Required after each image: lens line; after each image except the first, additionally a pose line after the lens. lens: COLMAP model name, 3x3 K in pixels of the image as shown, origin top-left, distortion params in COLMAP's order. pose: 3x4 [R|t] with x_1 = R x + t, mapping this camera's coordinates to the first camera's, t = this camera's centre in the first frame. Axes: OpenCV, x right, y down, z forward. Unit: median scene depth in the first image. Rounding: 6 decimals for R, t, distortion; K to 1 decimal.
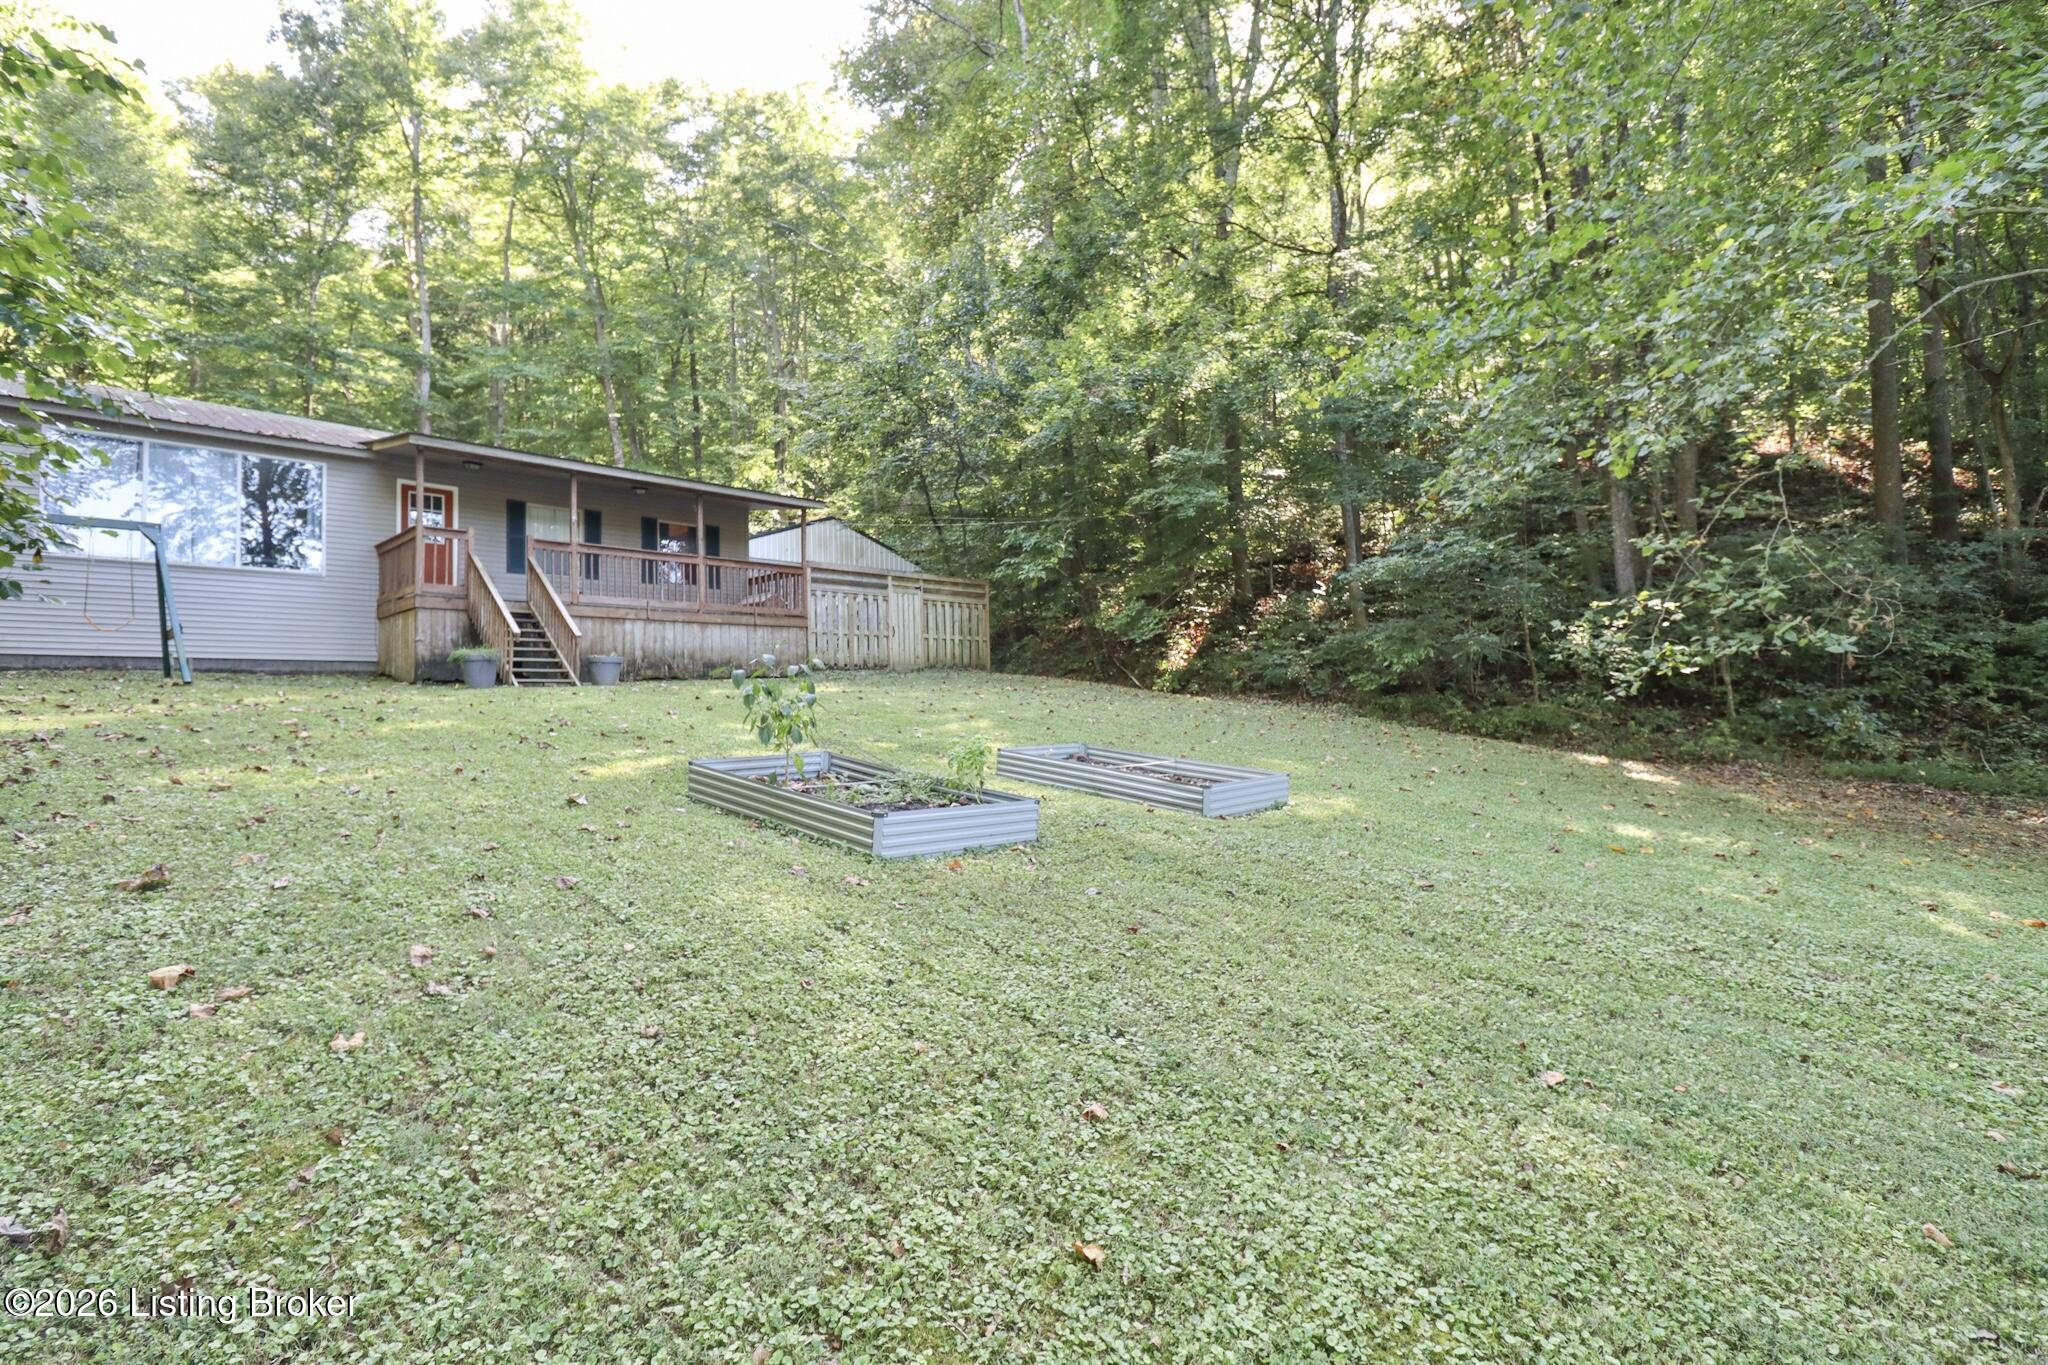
lens RADIAL K [[948.6, 0, 1030.8], [0, 948.6, 675.4], [0, 0, 1]] dist [-0.002752, -0.007499]
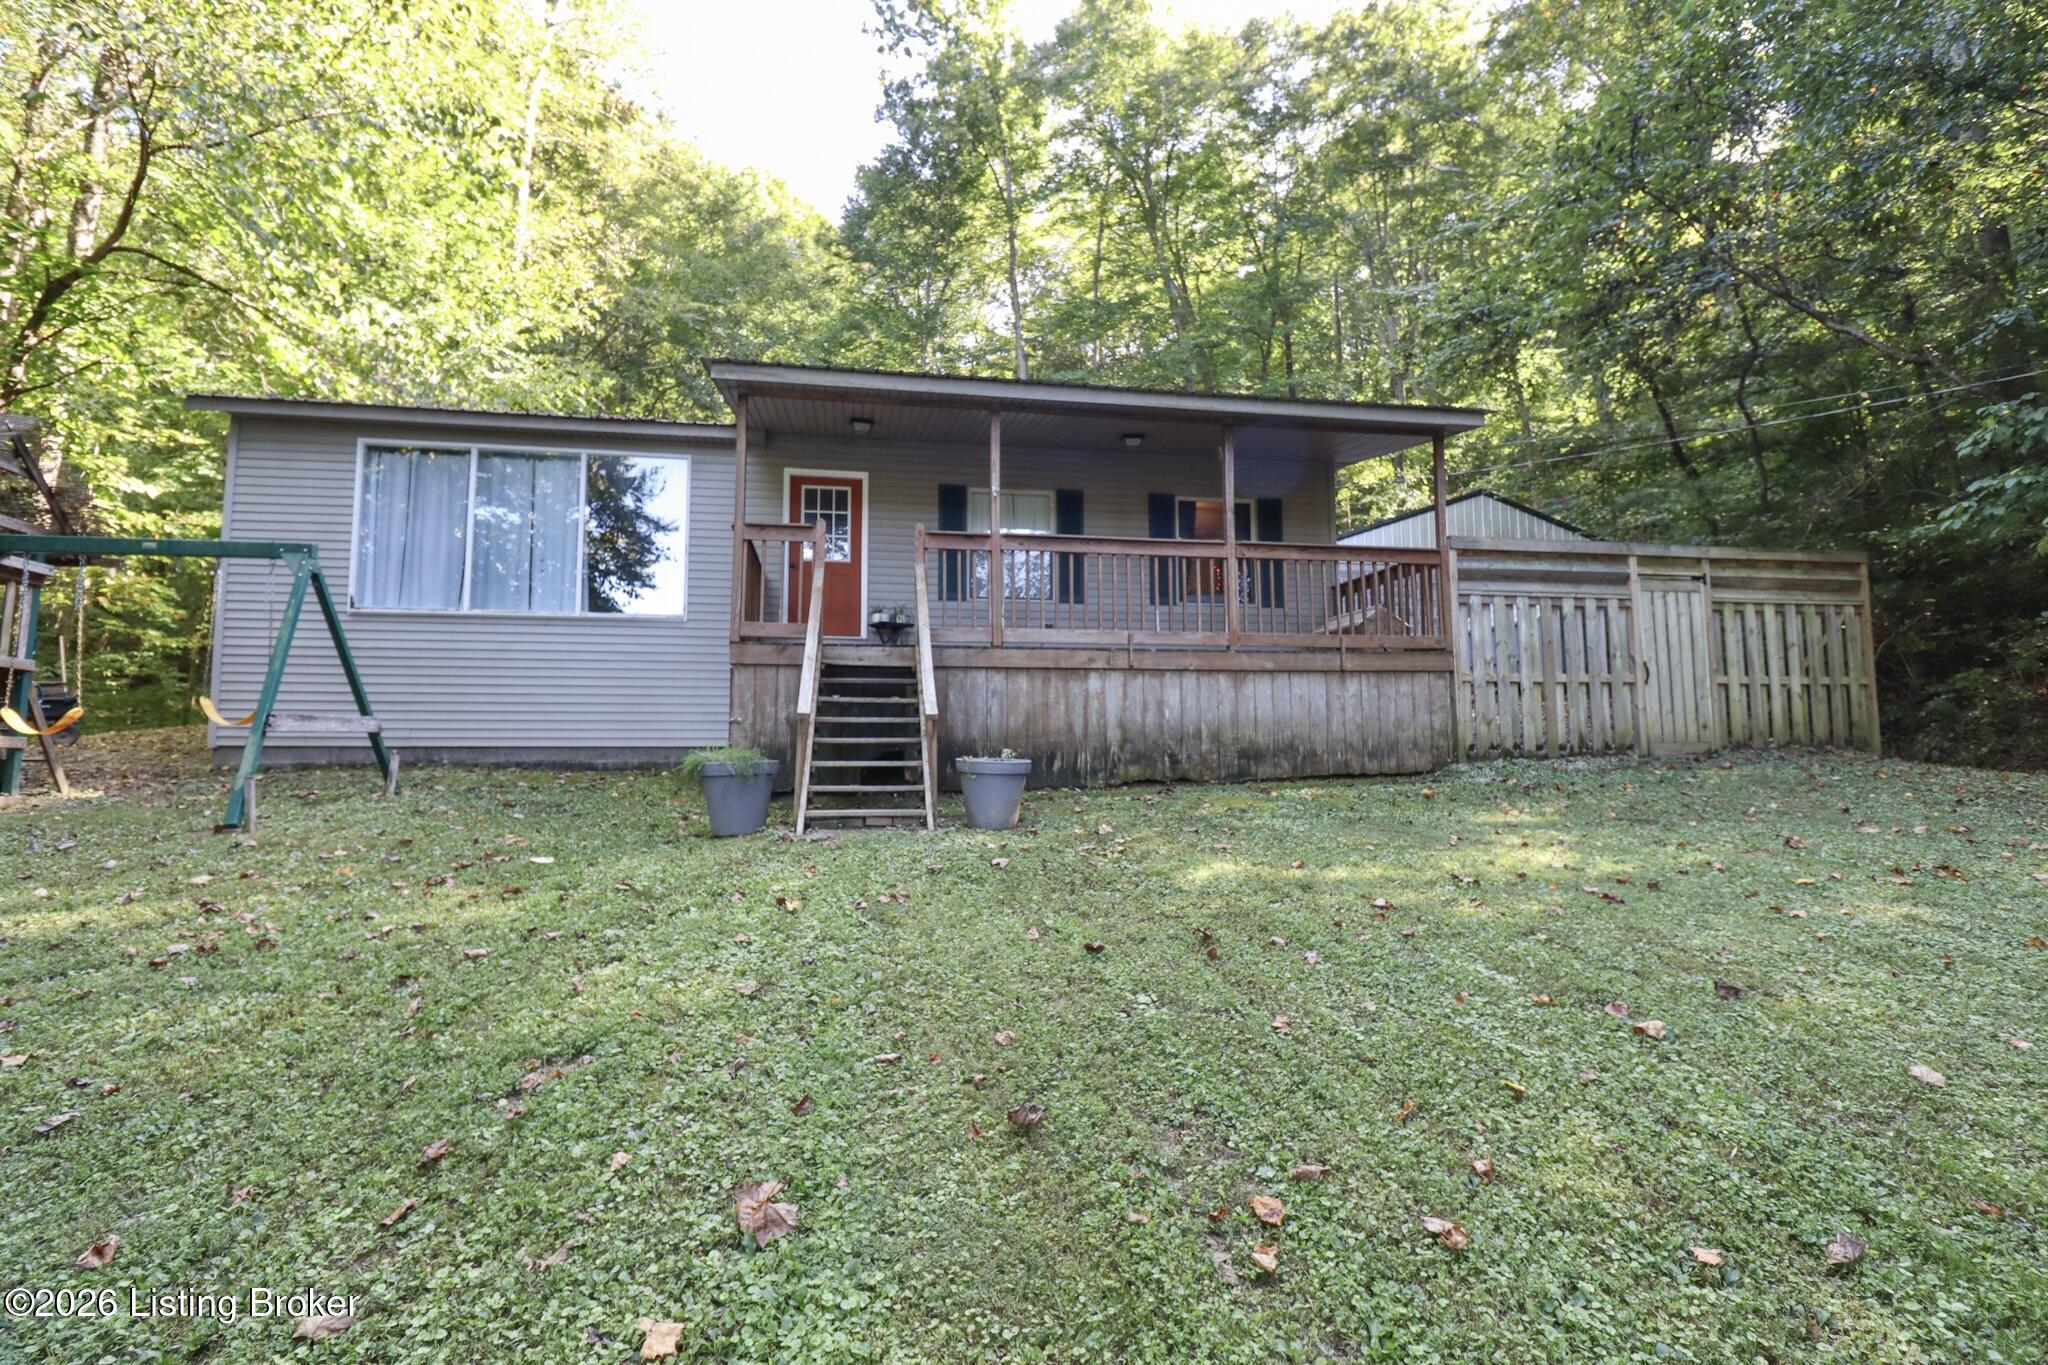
lens RADIAL K [[948.6, 0, 1024.5], [0, 948.6, 672.3], [0, 0, 1]] dist [-0.002752, -0.007499]
pose [[0.802319, -0.027163, -0.596277, -0.115636], [0.005373, 0.999252, -0.038291, -0.031235], [0.596871, 0.027518, 0.801865, 0.453471]]
